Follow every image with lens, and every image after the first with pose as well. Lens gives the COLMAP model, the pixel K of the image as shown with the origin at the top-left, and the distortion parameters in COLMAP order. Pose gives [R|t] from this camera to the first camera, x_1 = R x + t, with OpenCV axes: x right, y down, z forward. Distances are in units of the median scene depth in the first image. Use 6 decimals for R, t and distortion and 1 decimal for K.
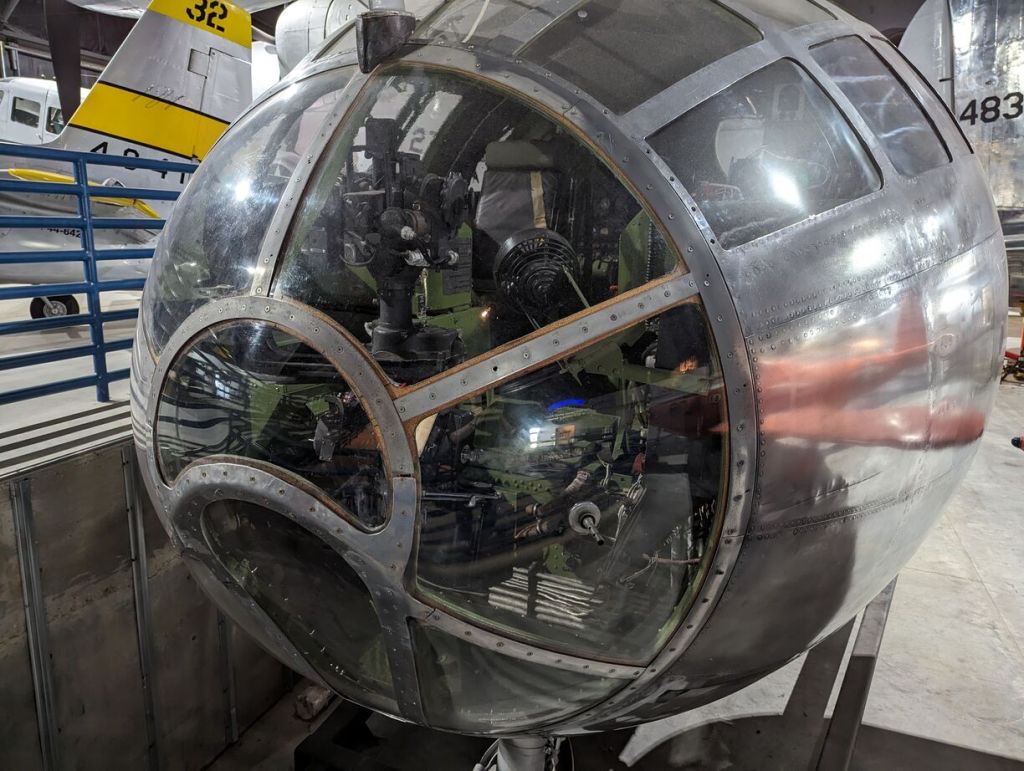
lens RADIAL K [[722.4, 0, 512.0], [0, 722.4, 385.5], [0, 0, 1]] dist [-0.000650, -0.001366]
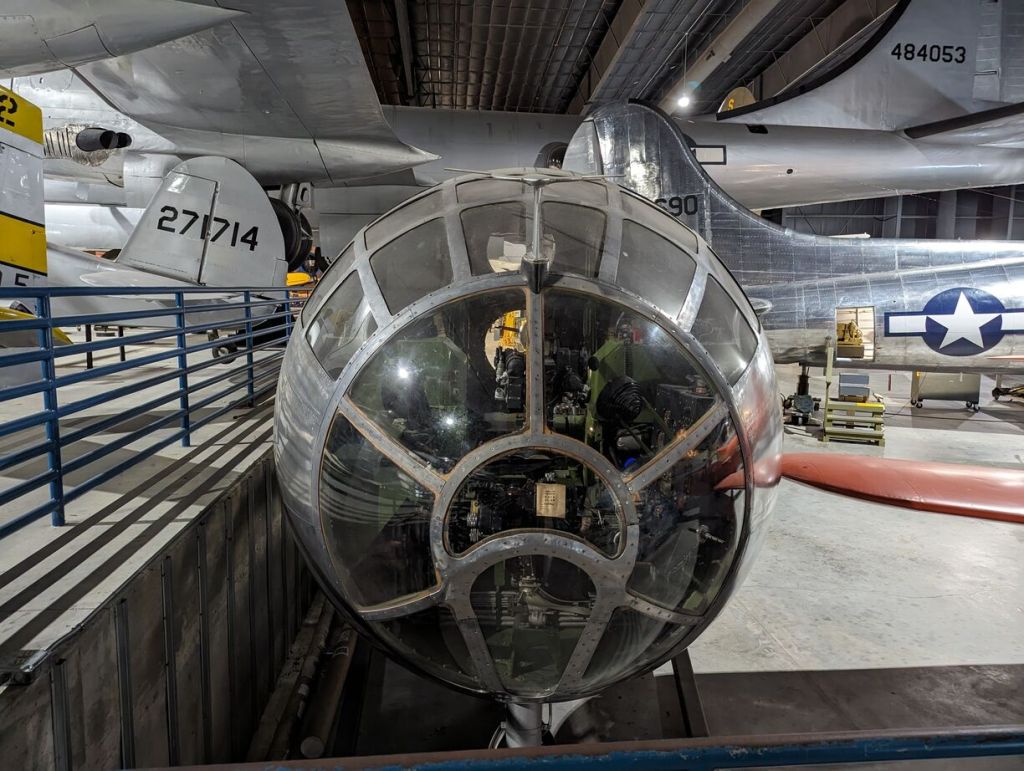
lens RADIAL K [[722.4, 0, 512.0], [0, 722.4, 385.5], [0, 0, 1]] dist [-0.000650, -0.001366]
pose [[0.896988, -0.065671, 0.437149, -0.425539], [0.097680, 0.993904, -0.051121, -0.058435], [-0.431127, 0.088556, 0.897935, -0.198881]]
